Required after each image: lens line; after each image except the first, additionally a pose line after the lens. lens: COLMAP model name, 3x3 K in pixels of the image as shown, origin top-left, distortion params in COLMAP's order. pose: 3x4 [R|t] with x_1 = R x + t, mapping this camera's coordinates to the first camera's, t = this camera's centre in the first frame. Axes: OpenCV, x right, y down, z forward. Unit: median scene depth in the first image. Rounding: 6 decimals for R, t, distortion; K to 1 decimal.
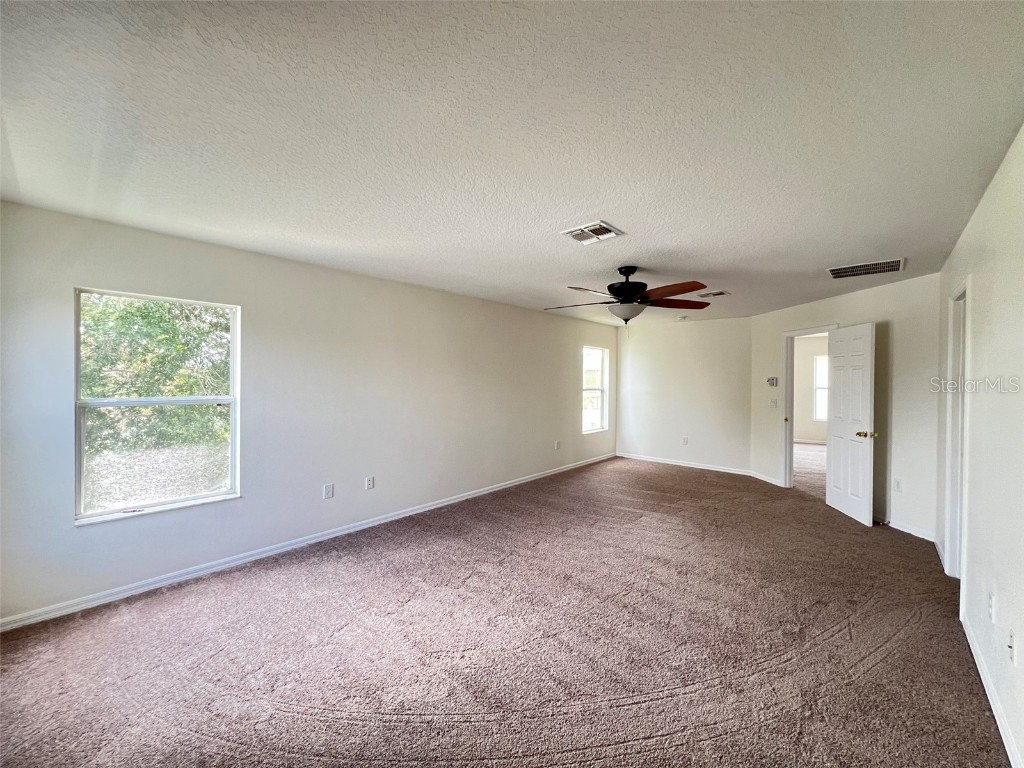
lens RADIAL K [[409.7, 0, 508.2], [0, 409.7, 381.2], [0, 0, 1]] dist [-0.000116, 0.000104]
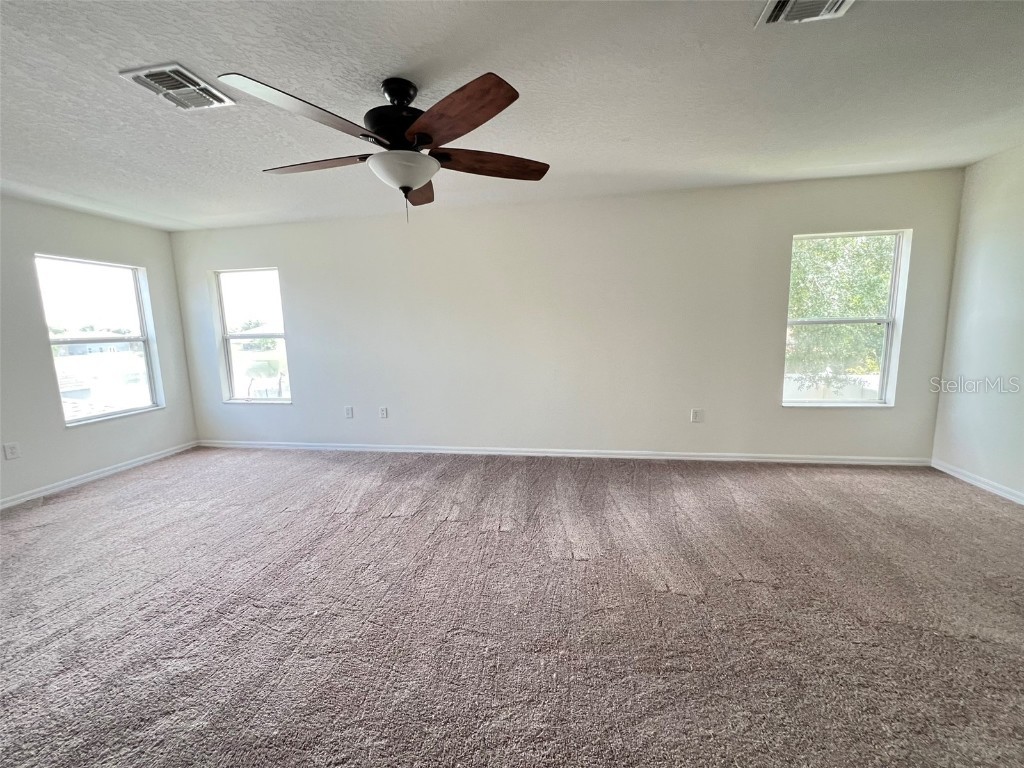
lens RADIAL K [[409.7, 0, 509.4], [0, 409.7, 382.8], [0, 0, 1]] dist [-0.000116, 0.000104]
pose [[0.534703, 0.101134, -0.838967, 1.042718], [0.025611, 0.990417, 0.135713, 0.038533], [0.844652, -0.094053, 0.526988, 0.983126]]
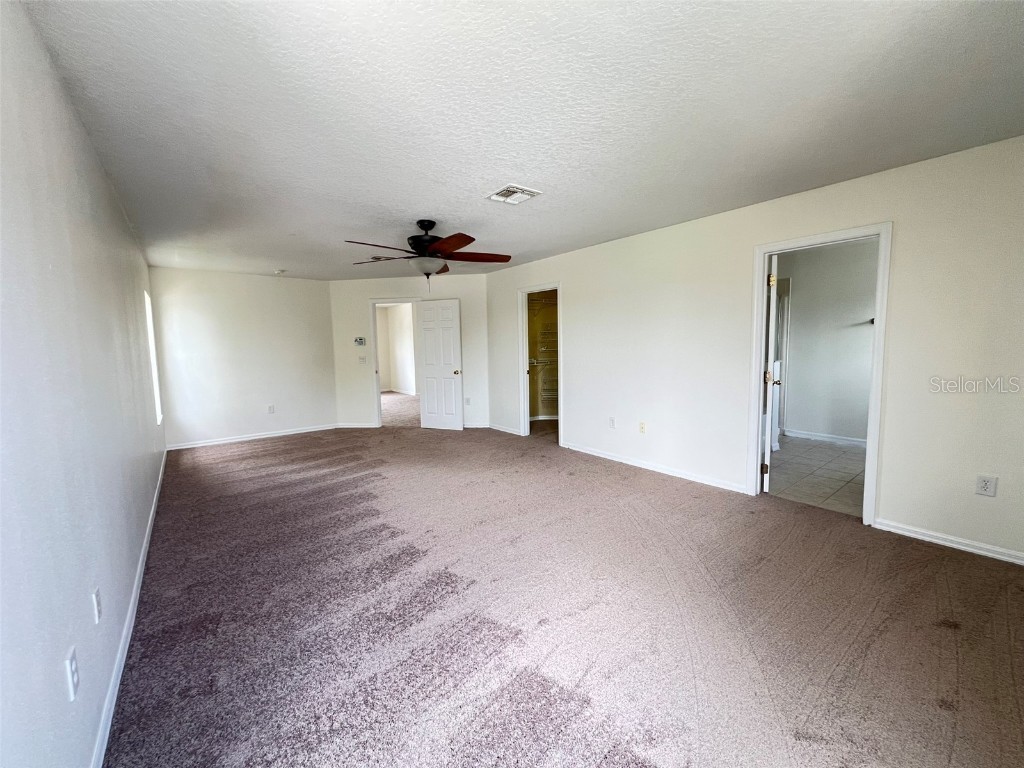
lens RADIAL K [[409.7, 0, 508.8], [0, 409.7, 381.2], [0, 0, 1]] dist [-0.000116, 0.000104]
pose [[0.177694, -0.102300, 0.978754, -0.854538], [0.030696, 0.994674, 0.098391, 0.024923], [-0.983607, 0.012561, 0.179888, 0.757976]]
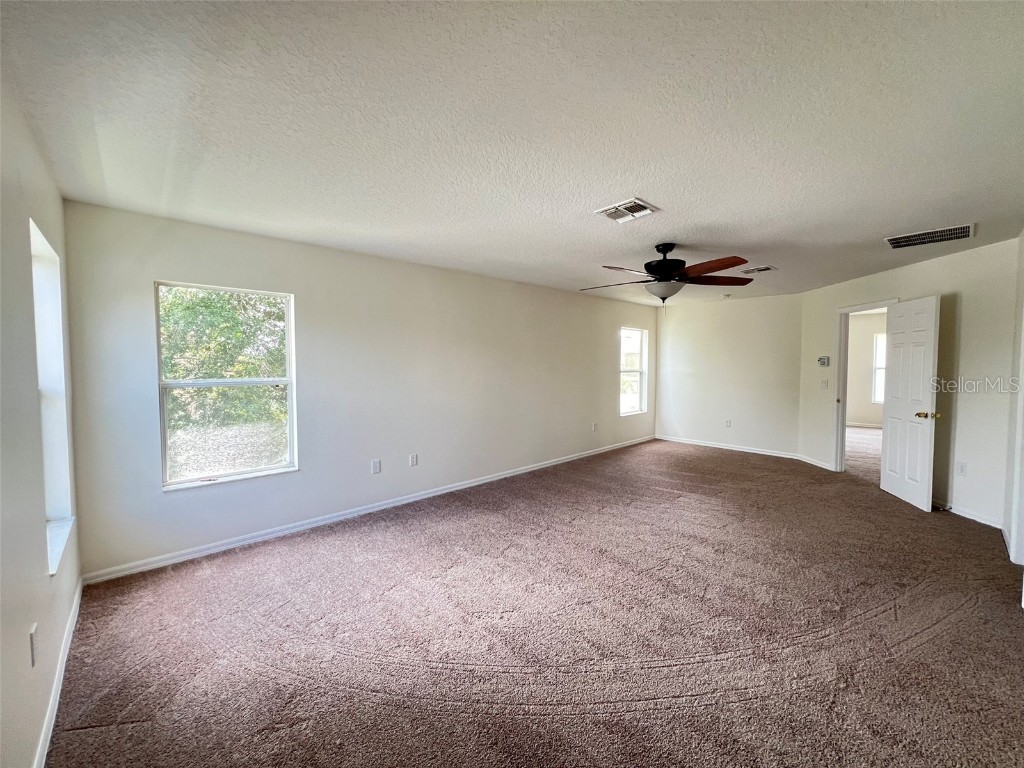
lens RADIAL K [[409.7, 0, 508.2], [0, 409.7, 381.3], [0, 0, 1]] dist [-0.000116, 0.000104]
pose [[0.995698, -0.006065, -0.092459, 0.006331], [0.009542, 0.999262, 0.037207, 0.011902], [0.092165, -0.037929, 0.995021, -0.030756]]
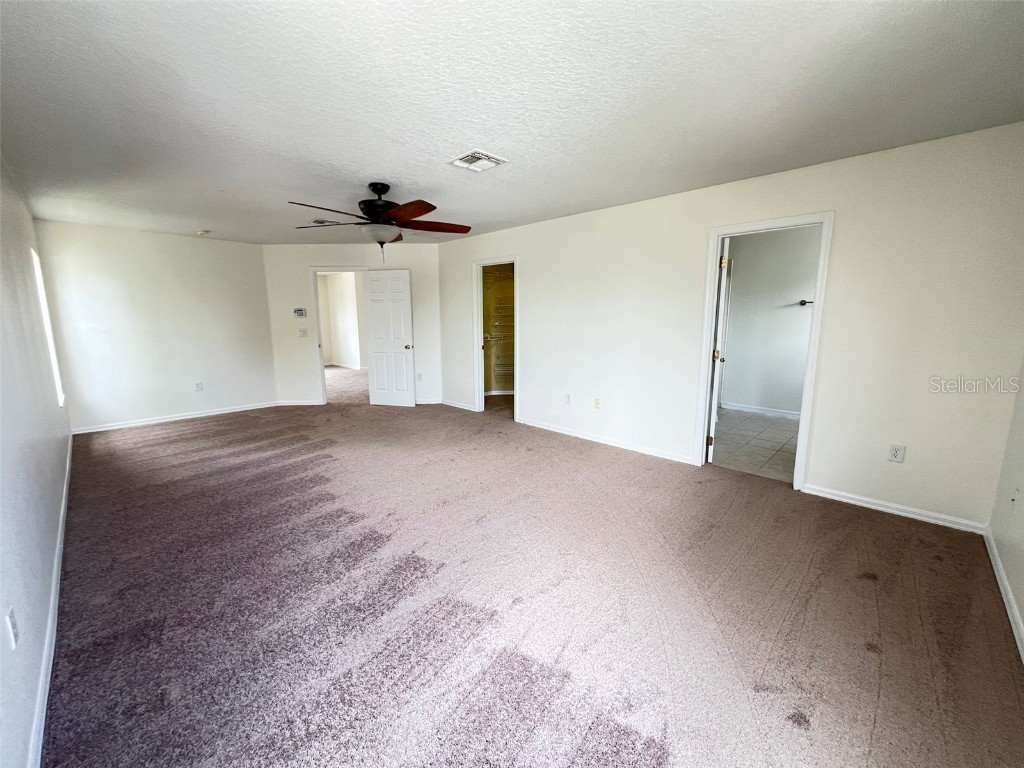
lens RADIAL K [[409.7, 0, 508.9], [0, 409.7, 381.1], [0, 0, 1]] dist [-0.000116, 0.000104]
pose [[0.045071, -0.168570, 0.984659, -0.835334], [0.013458, 0.985673, 0.168128, 0.011321], [-0.998893, 0.005674, 0.046694, 0.809420]]
